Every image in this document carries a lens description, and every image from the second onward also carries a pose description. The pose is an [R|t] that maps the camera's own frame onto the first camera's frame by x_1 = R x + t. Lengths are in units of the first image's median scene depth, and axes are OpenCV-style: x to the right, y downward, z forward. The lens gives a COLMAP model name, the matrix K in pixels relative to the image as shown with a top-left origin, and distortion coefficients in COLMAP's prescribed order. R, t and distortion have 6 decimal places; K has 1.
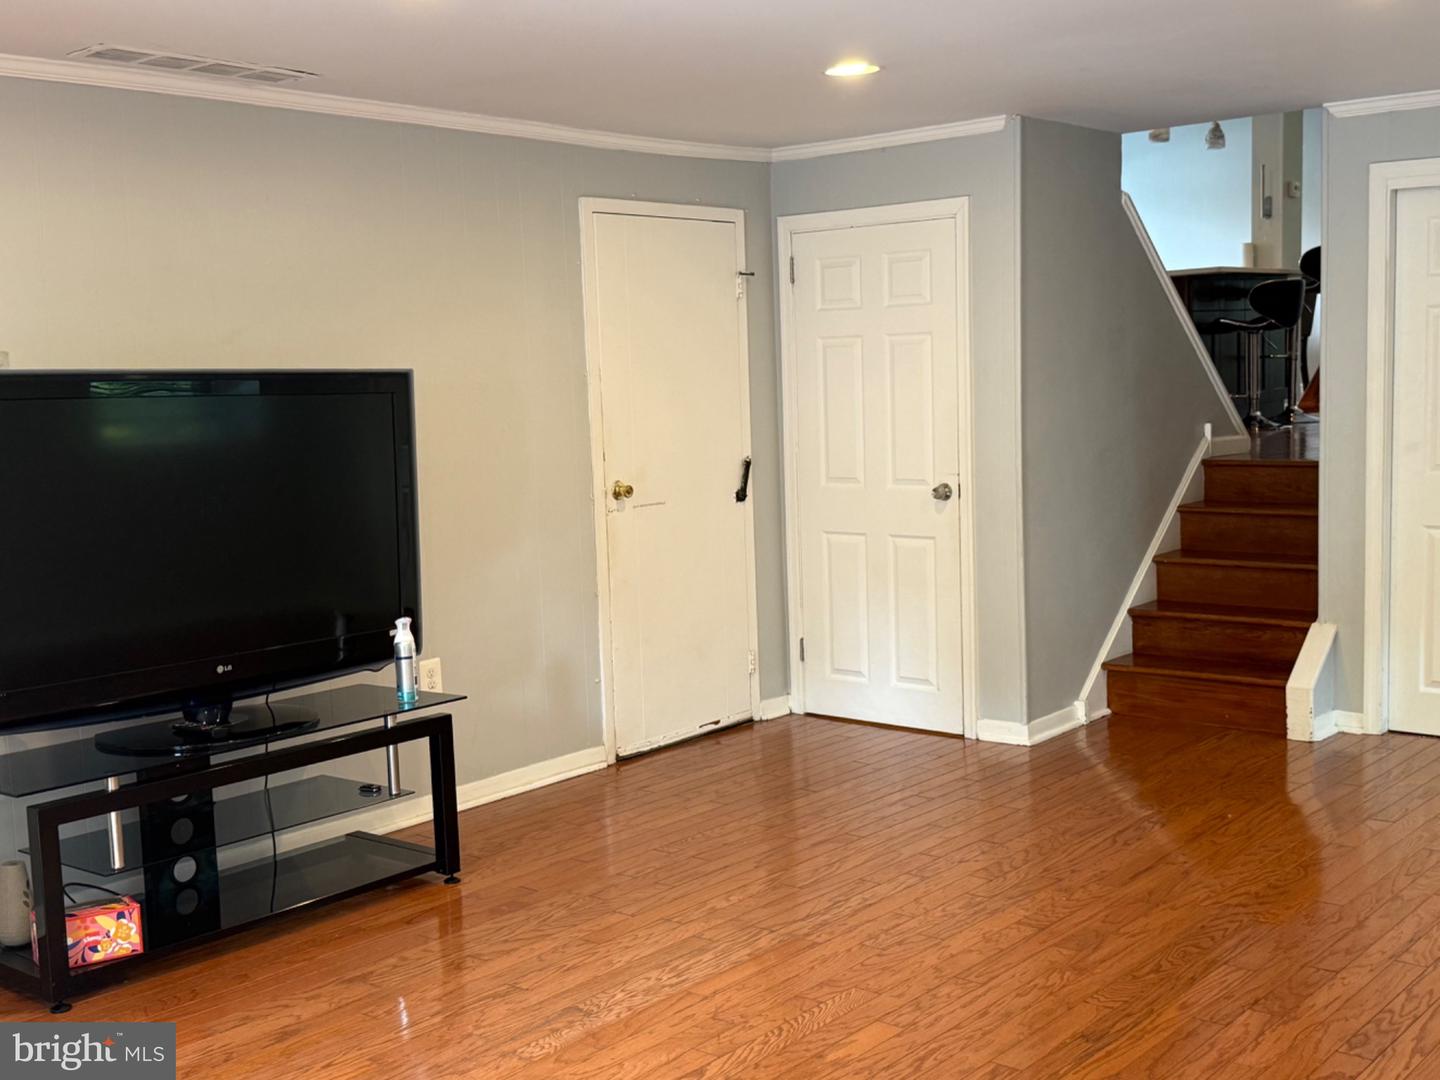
lens RADIAL K [[1644.8, 0, 720.0], [0, 1644.8, 540.0], [0, 0, 1]] dist [0.167015, -0.346159]
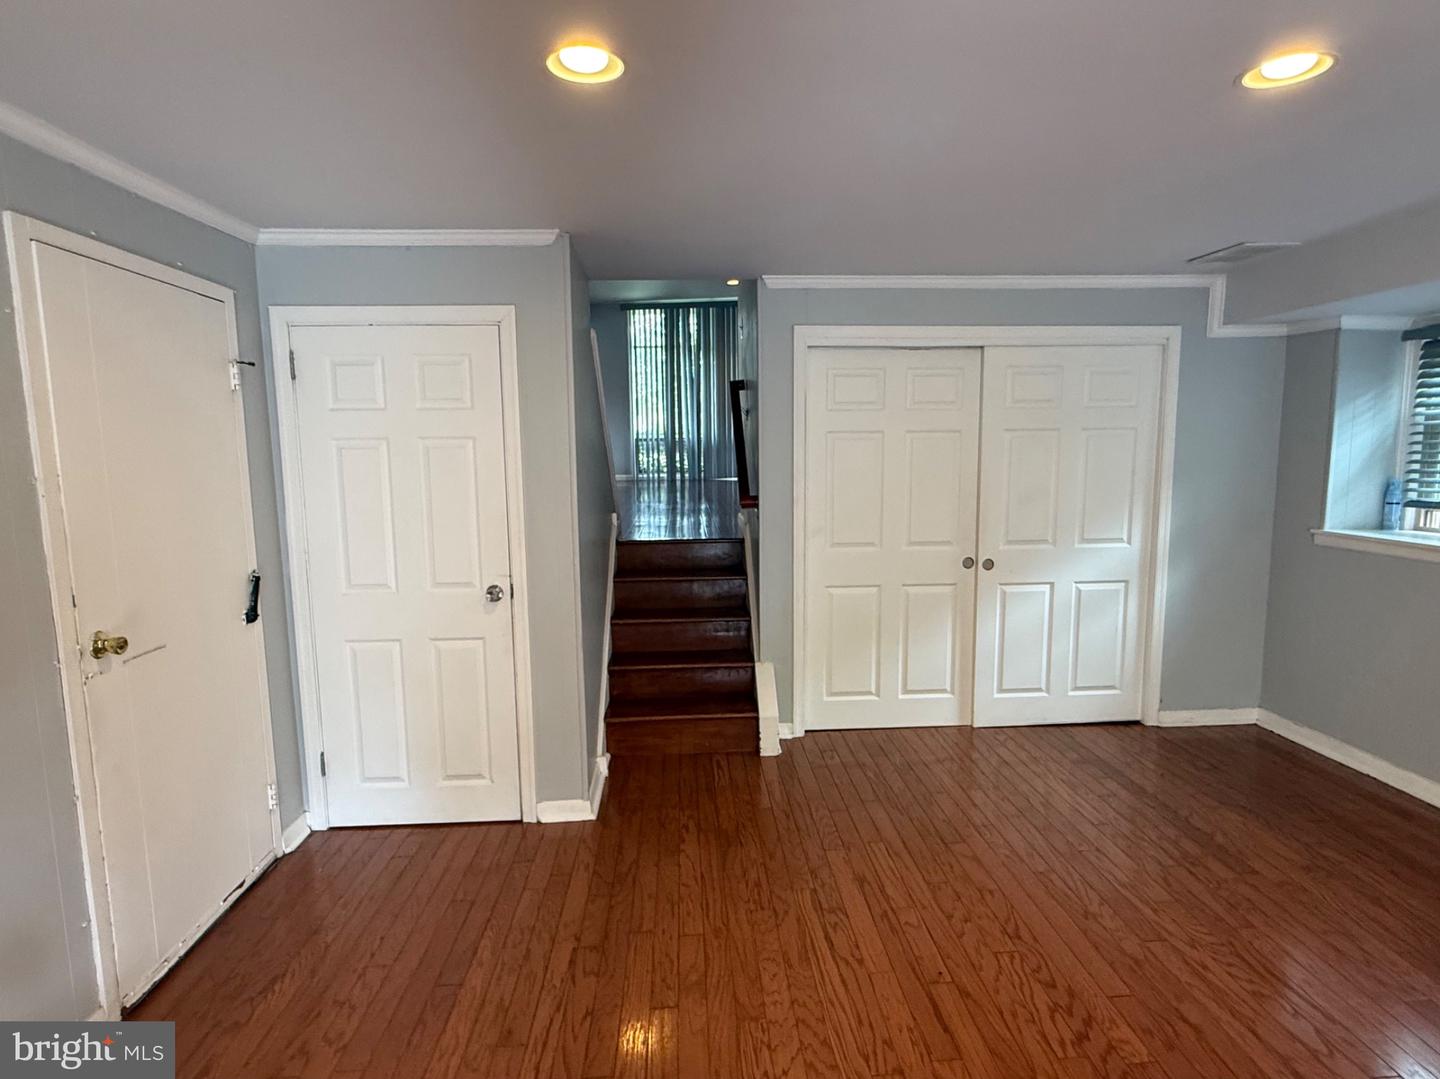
lens RADIAL K [[778.7, 0, 720.0], [0, 778.7, 539.5], [0, 0, 1]] dist [0.002403, 0.001529]
pose [[0.729320, -0.057147, 0.681781, -0.113369], [0.063340, 0.997866, 0.015885, -0.077079], [-0.681234, 0.031599, 0.731383, 0.694638]]
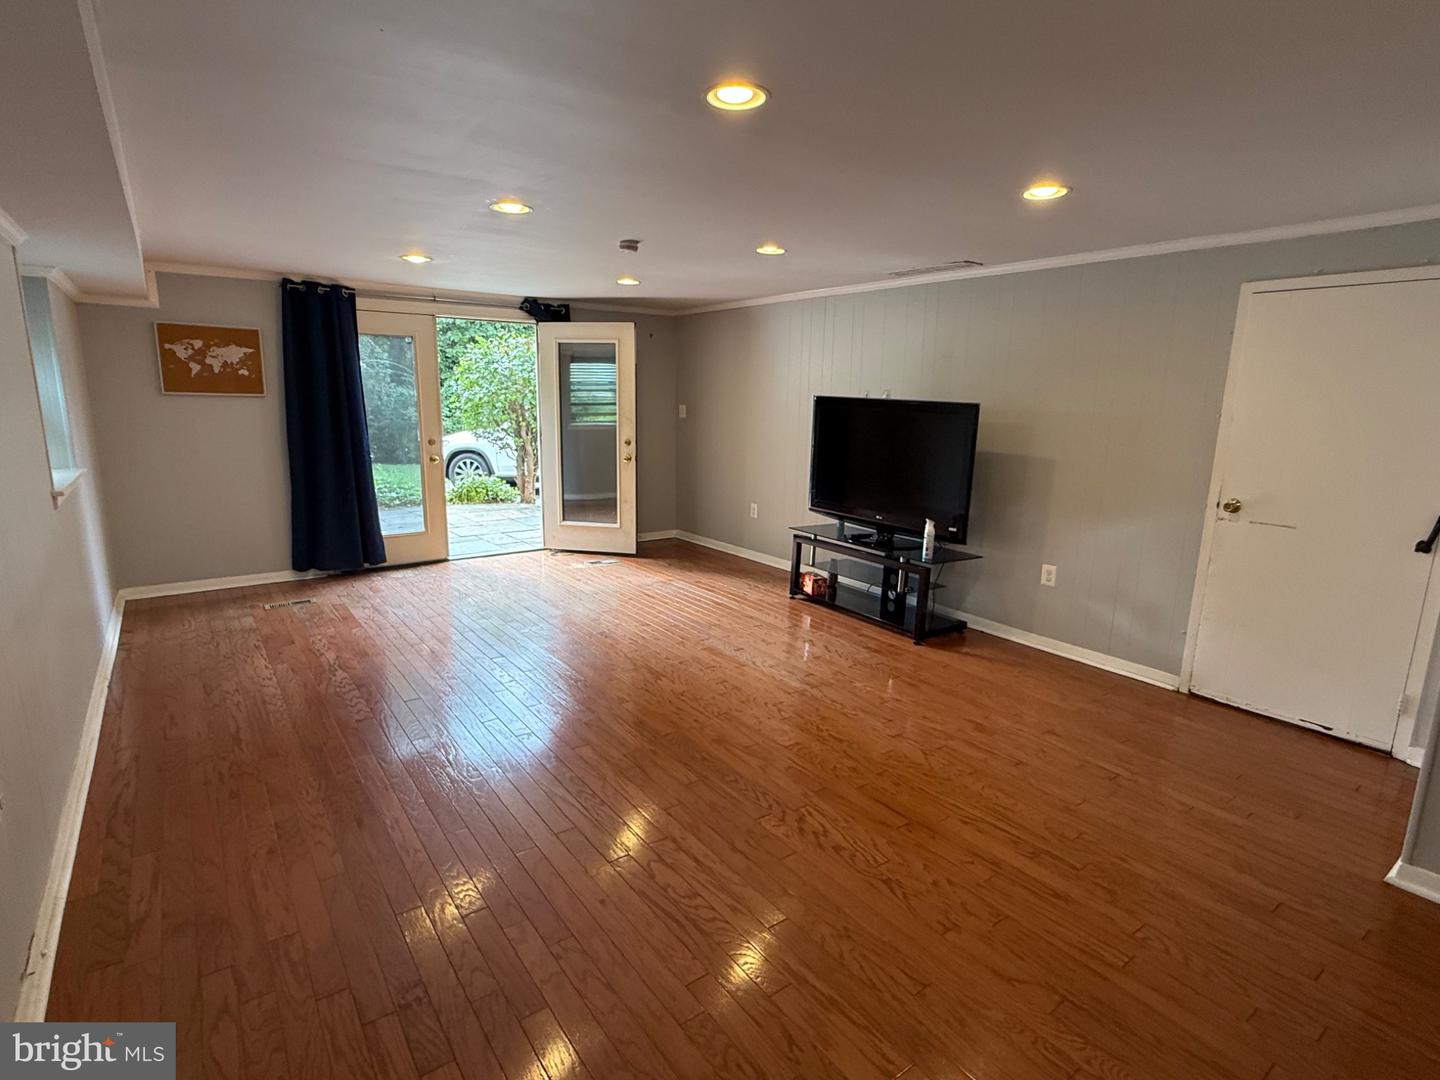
lens RADIAL K [[734.6, 0, 720.0], [0, 734.6, 540.0], [0, 0, 1]] dist [-0.002035, 0.000269]
pose [[-0.237377, 0.217102, -0.946847, 0.730319], [-0.117155, 0.961194, 0.249762, -0.124563], [0.964327, 0.170215, -0.202731, 0.880328]]
